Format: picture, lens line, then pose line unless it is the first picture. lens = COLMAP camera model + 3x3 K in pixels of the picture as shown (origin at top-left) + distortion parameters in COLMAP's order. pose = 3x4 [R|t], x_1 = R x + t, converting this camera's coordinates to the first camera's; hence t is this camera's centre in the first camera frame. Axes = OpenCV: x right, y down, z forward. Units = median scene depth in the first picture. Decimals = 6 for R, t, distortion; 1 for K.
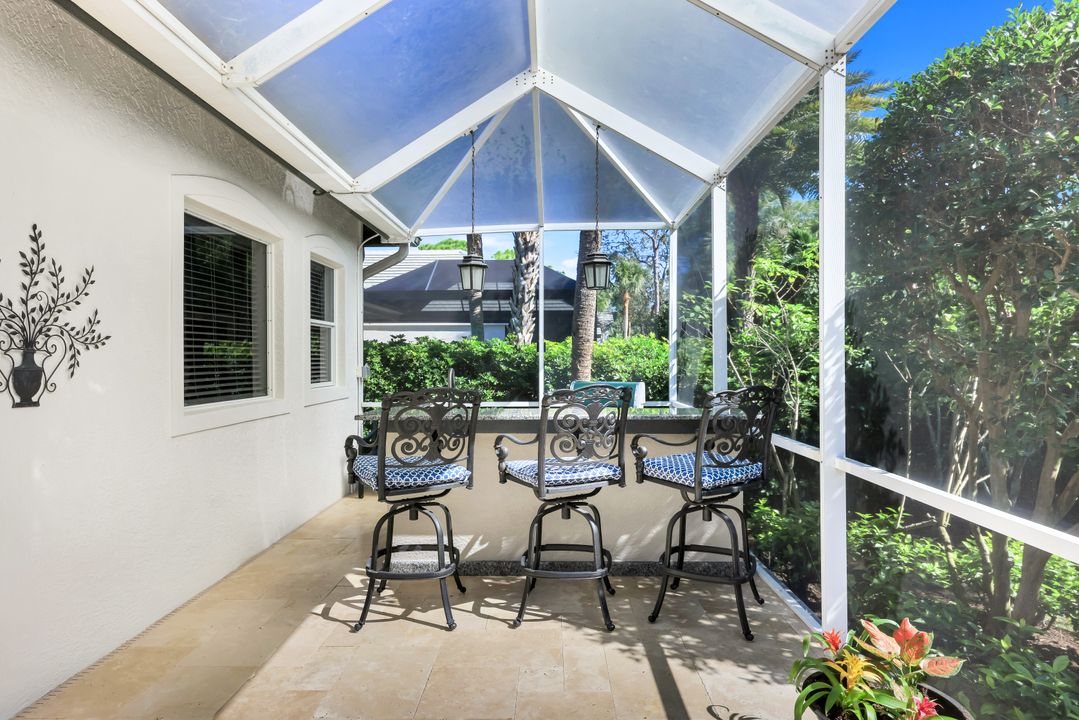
lens RADIAL K [[607.9, 0, 539.5], [0, 607.9, 360.0], [0, 0, 1]] dist [-0.001450, -0.000130]
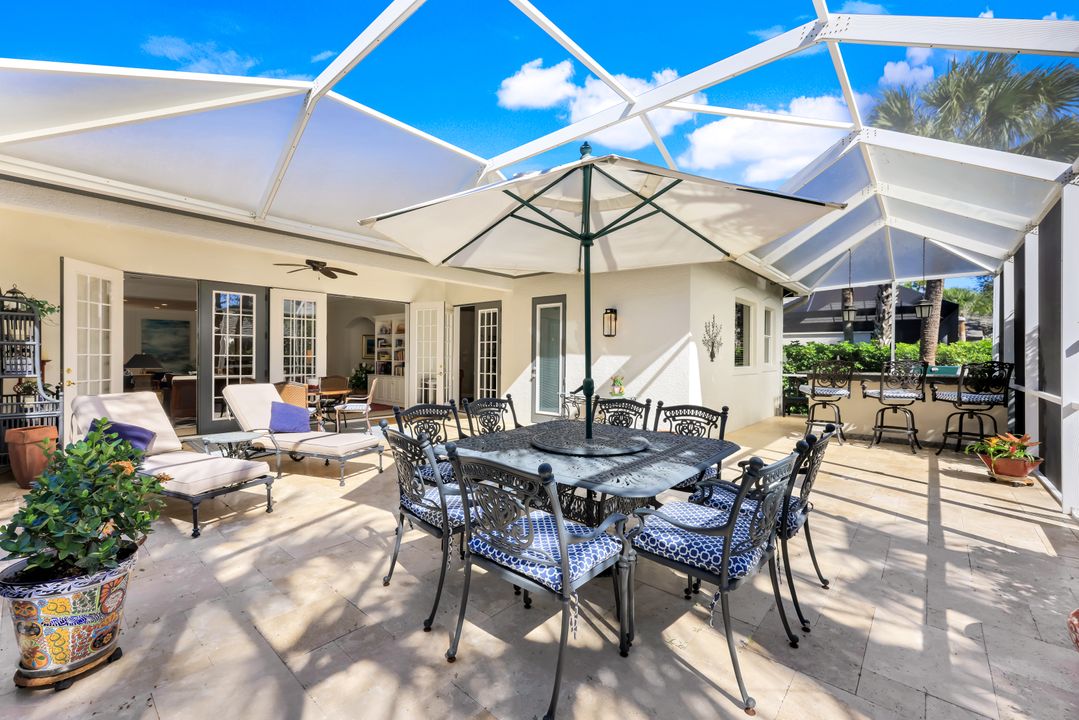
lens RADIAL K [[444.8, 0, 538.9], [0, 444.8, 355.6], [0, 0, 1]] dist [-0.000438, 0.000005]
pose [[0.763281, 0.008056, -0.646016, 0.058697], [-0.012715, 0.999916, -0.002554, 0.023458], [0.645941, 0.010164, 0.763319, -0.751306]]
